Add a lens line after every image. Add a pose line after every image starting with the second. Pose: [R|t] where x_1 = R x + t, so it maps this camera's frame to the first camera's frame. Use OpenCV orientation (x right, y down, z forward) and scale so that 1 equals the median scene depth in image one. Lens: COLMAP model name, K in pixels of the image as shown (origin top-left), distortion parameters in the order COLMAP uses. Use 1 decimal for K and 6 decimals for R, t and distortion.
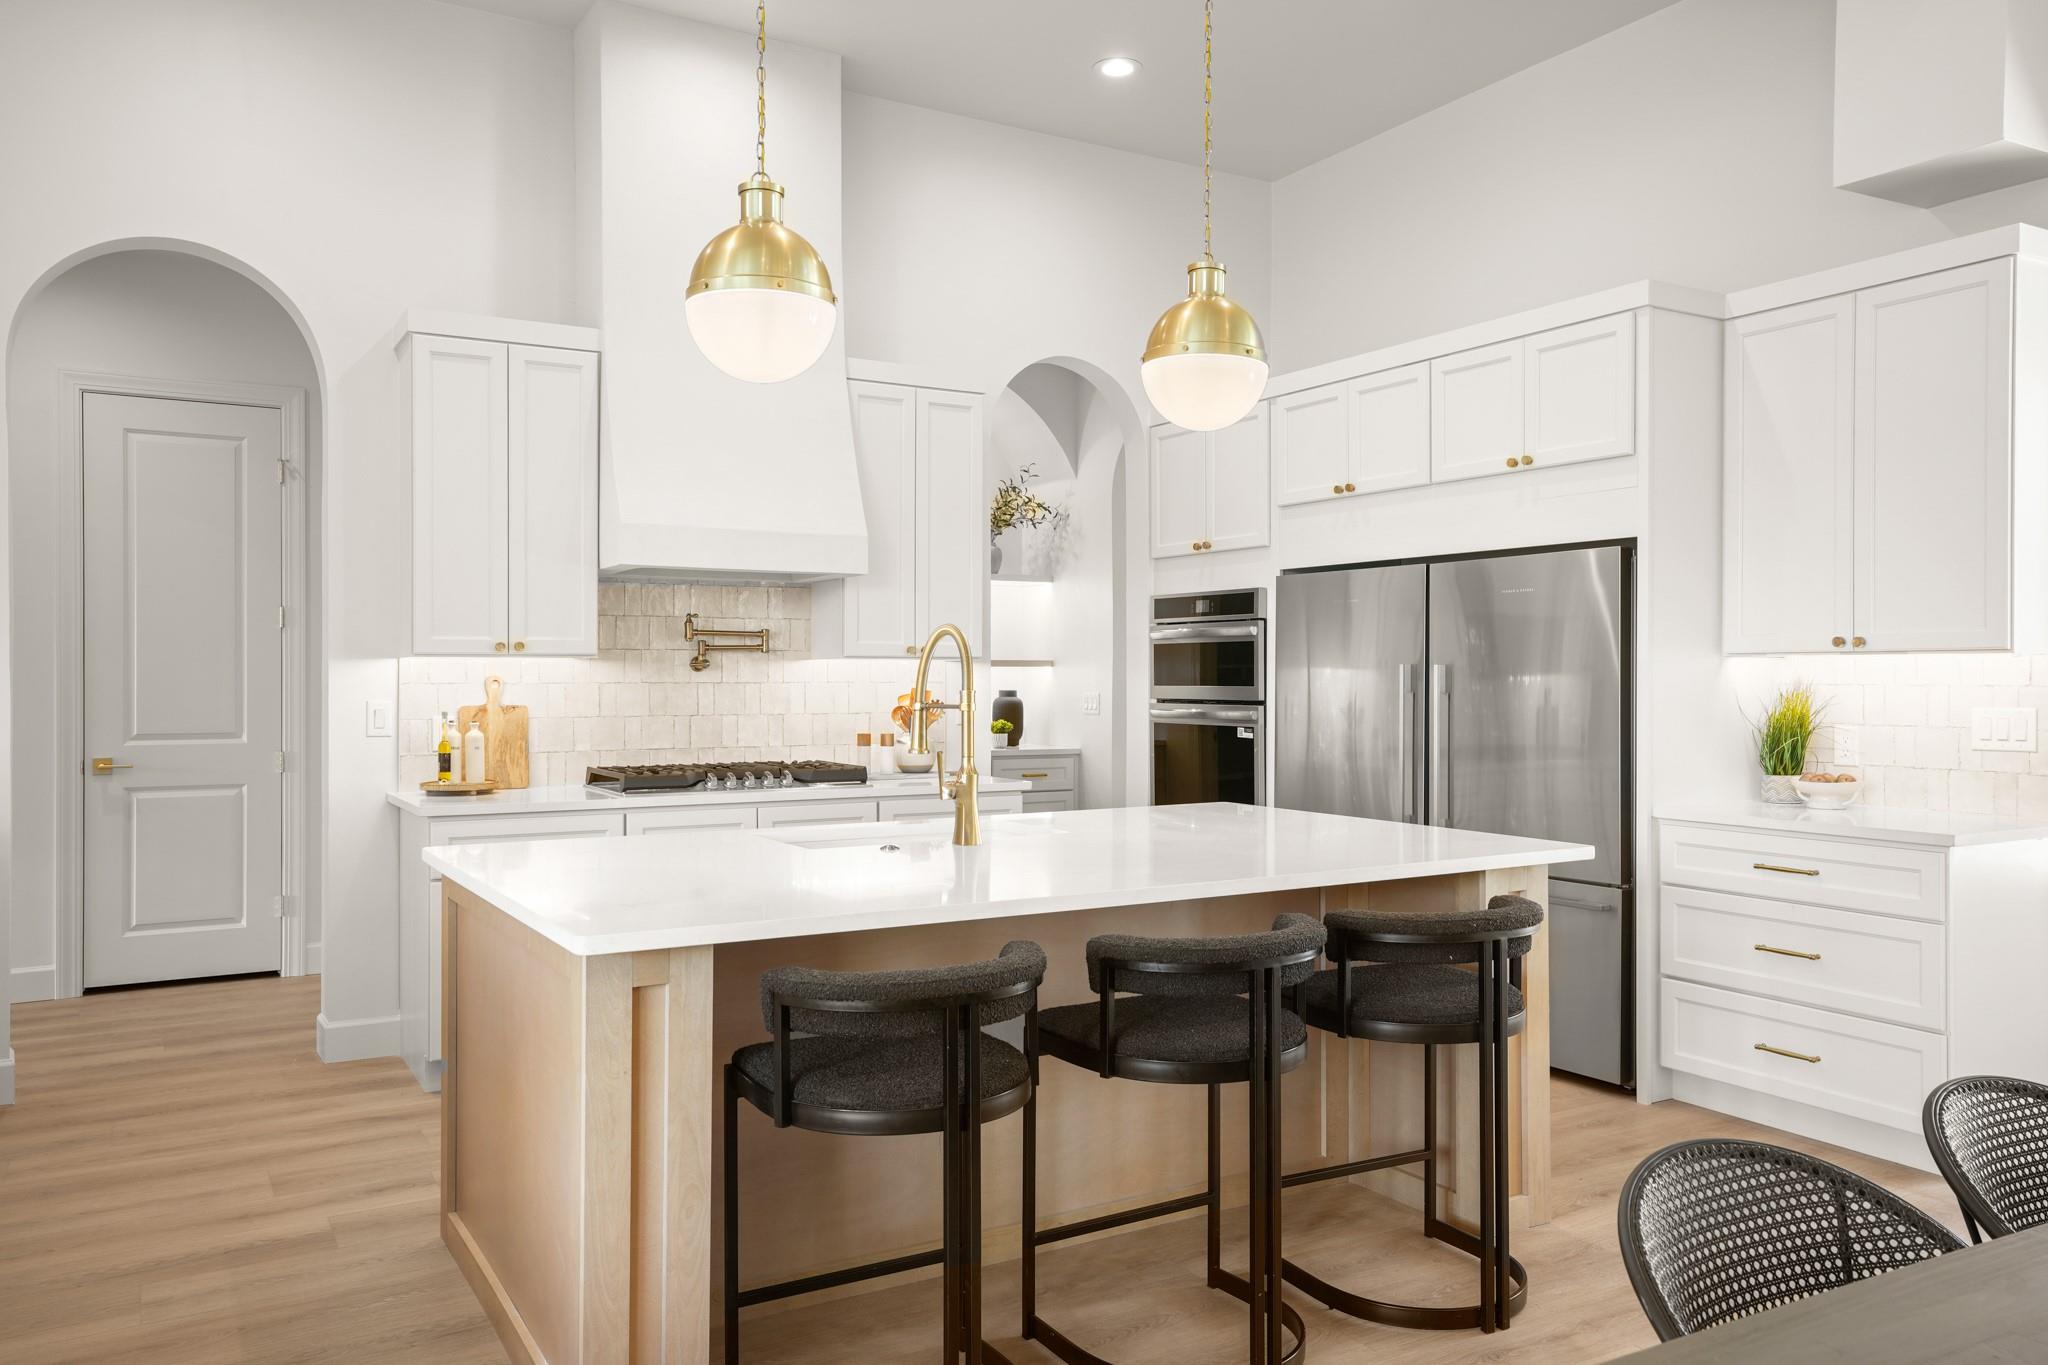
lens RADIAL K [[1521.1, 0, 1023.8], [0, 1521.1, 674.7], [0, 0, 1]] dist [-0.008468, 0.052573]
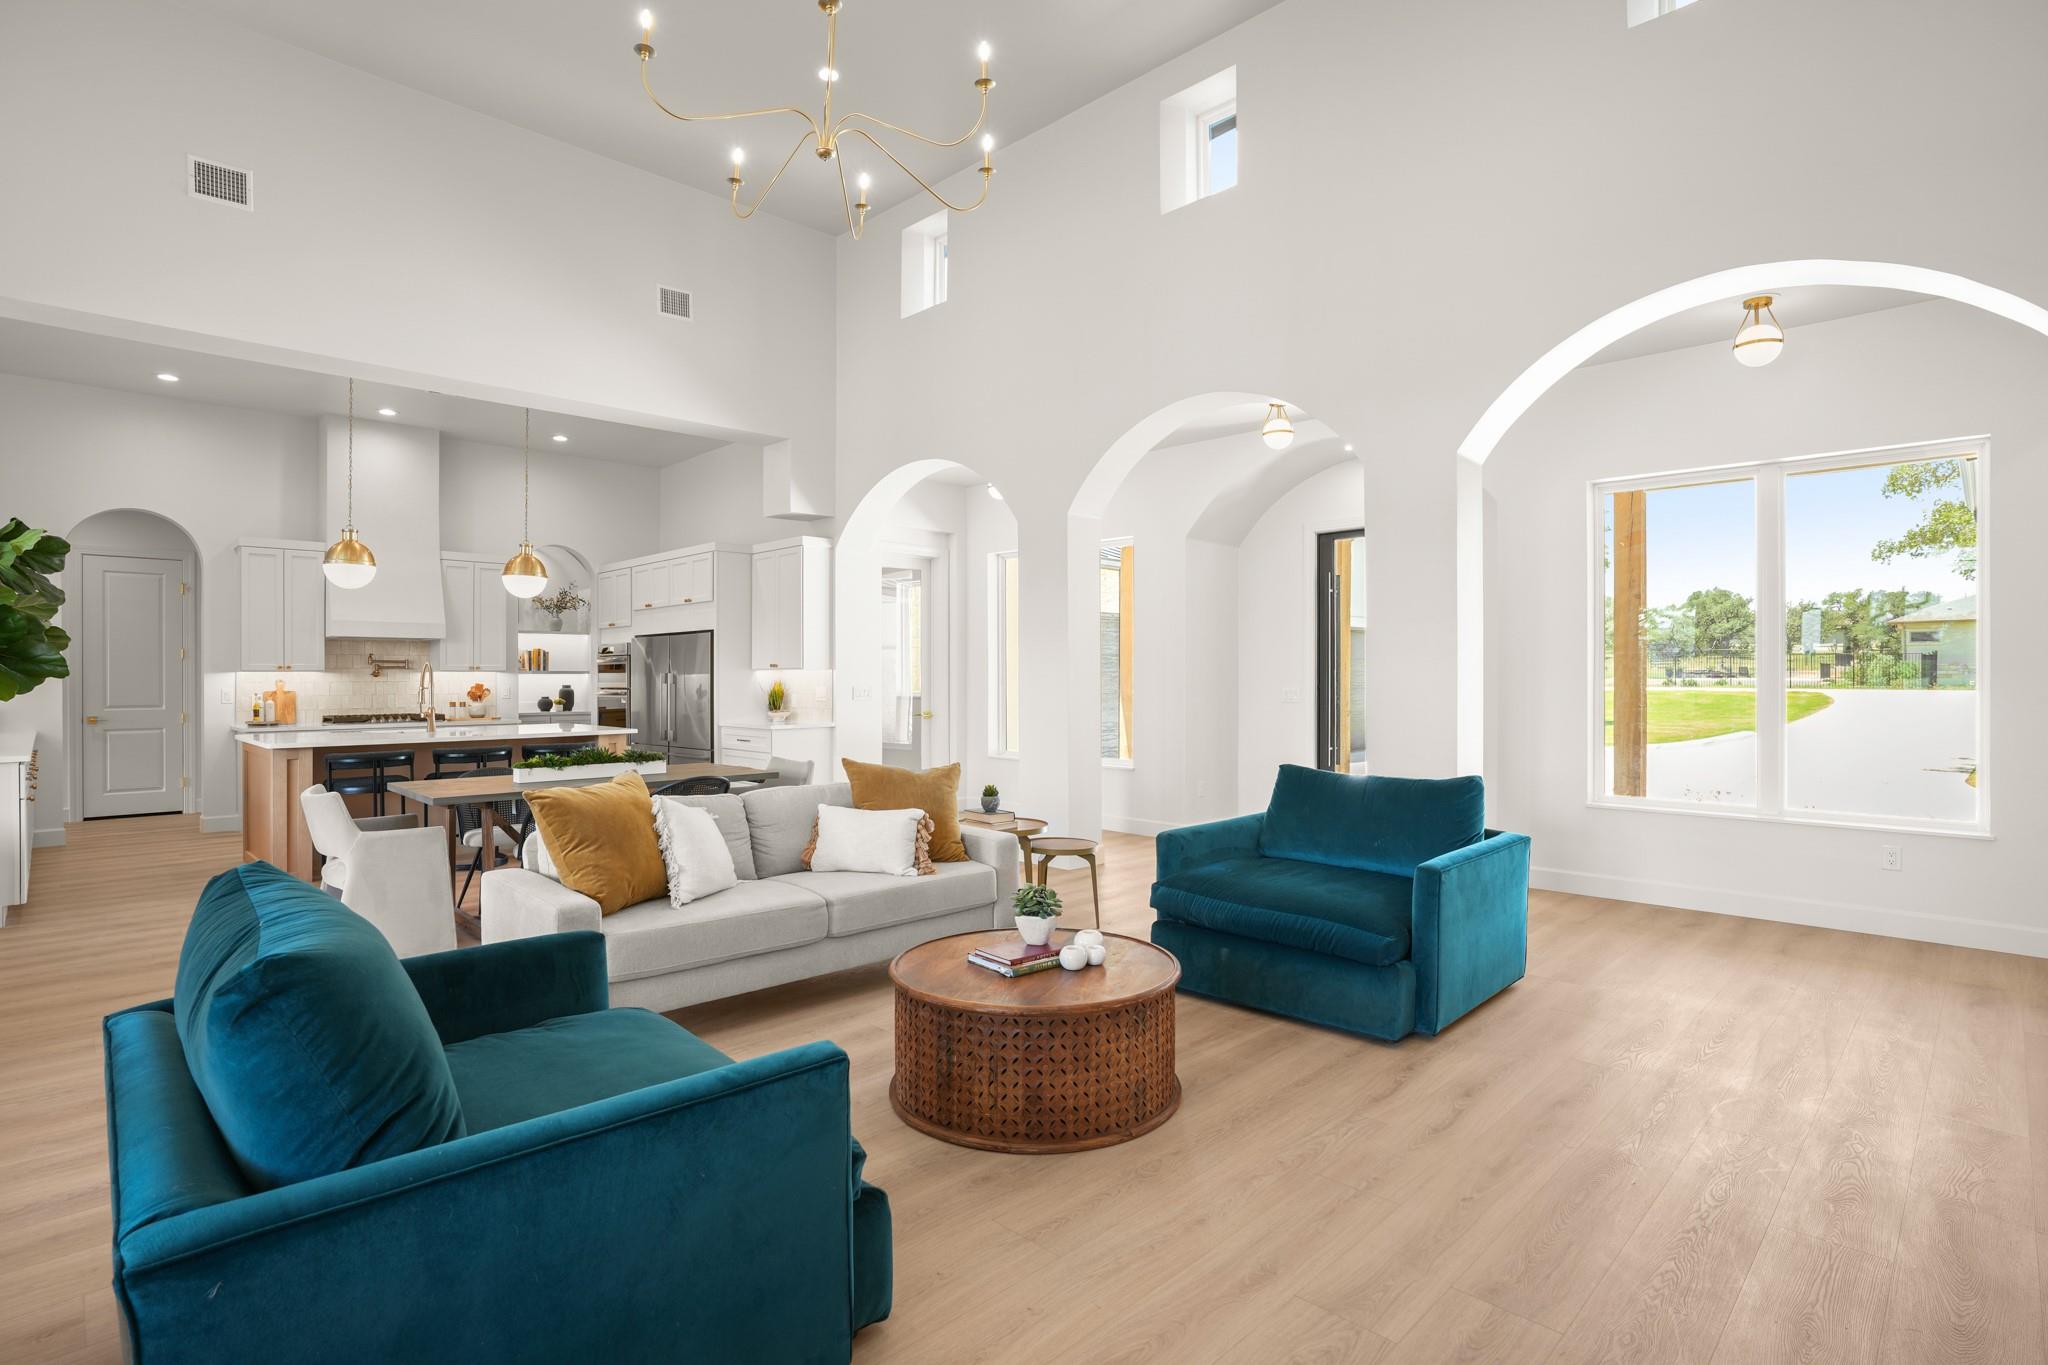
lens RADIAL K [[1008.2, 0, 1021.9], [0, 1008.2, 674.5], [0, 0, 1]] dist [-0.055169, 0.026175]
pose [[0.967967, -0.003540, 0.251052, 0.420125], [0.004375, 0.999987, -0.002769, 0.003145], [-0.251039, 0.003778, 0.967970, -0.861715]]
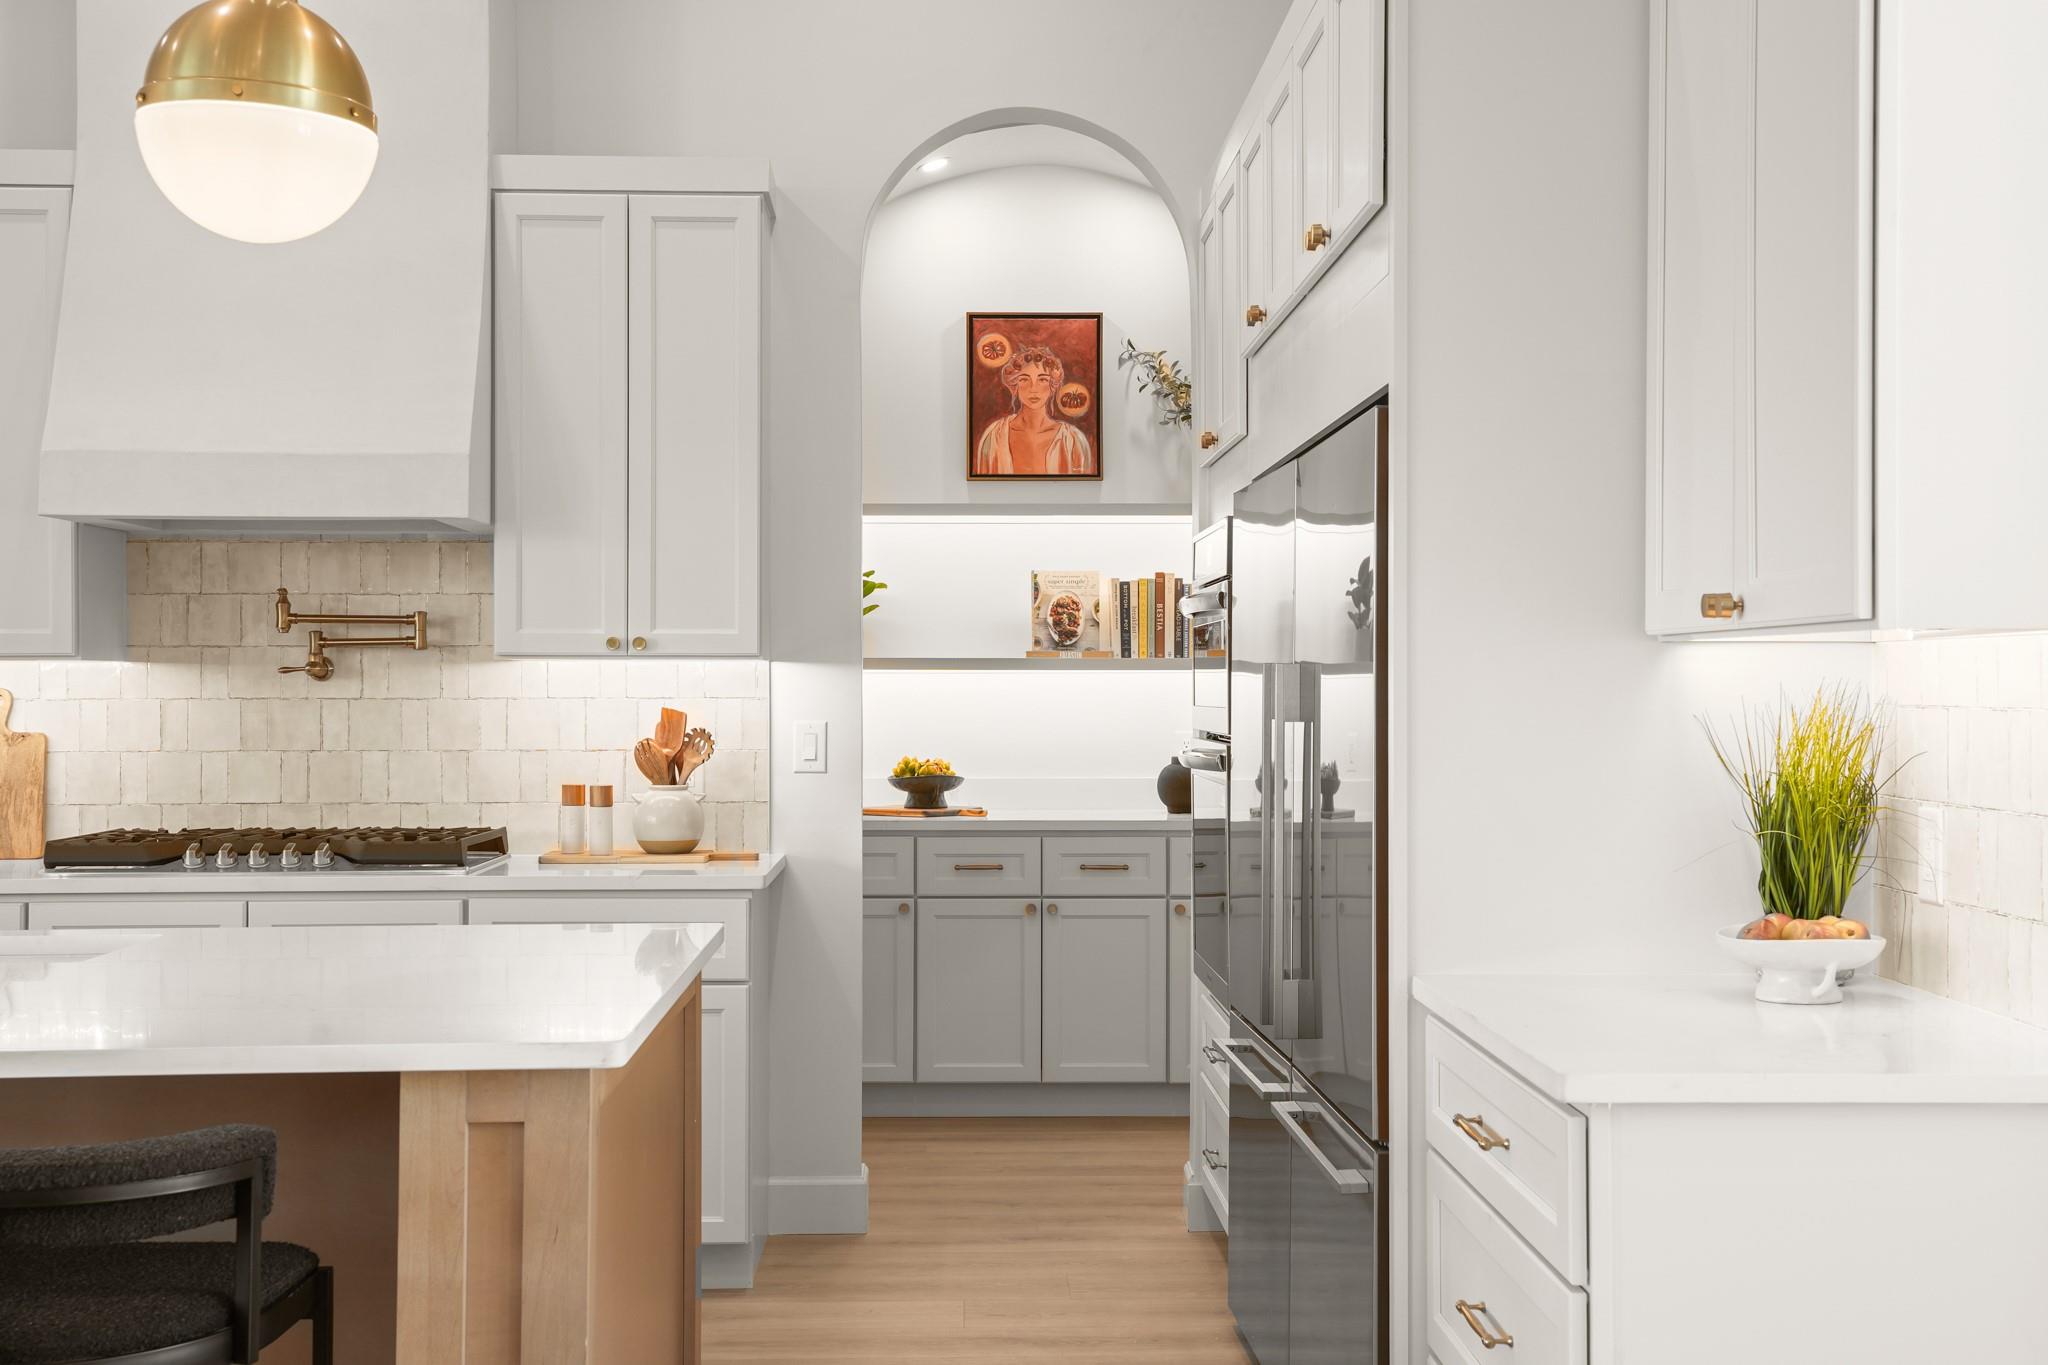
lens RADIAL K [[2525.4, 0, 1024.0], [0, 2525.4, 682.5], [0, 0, 1]] dist [0.063125, -0.026487]
pose [[0.875049, -0.001734, -0.484032, 0.578011], [0.001101, 0.999998, -0.001591, 0.000560], [0.484034, 0.000859, 0.875049, 0.241216]]
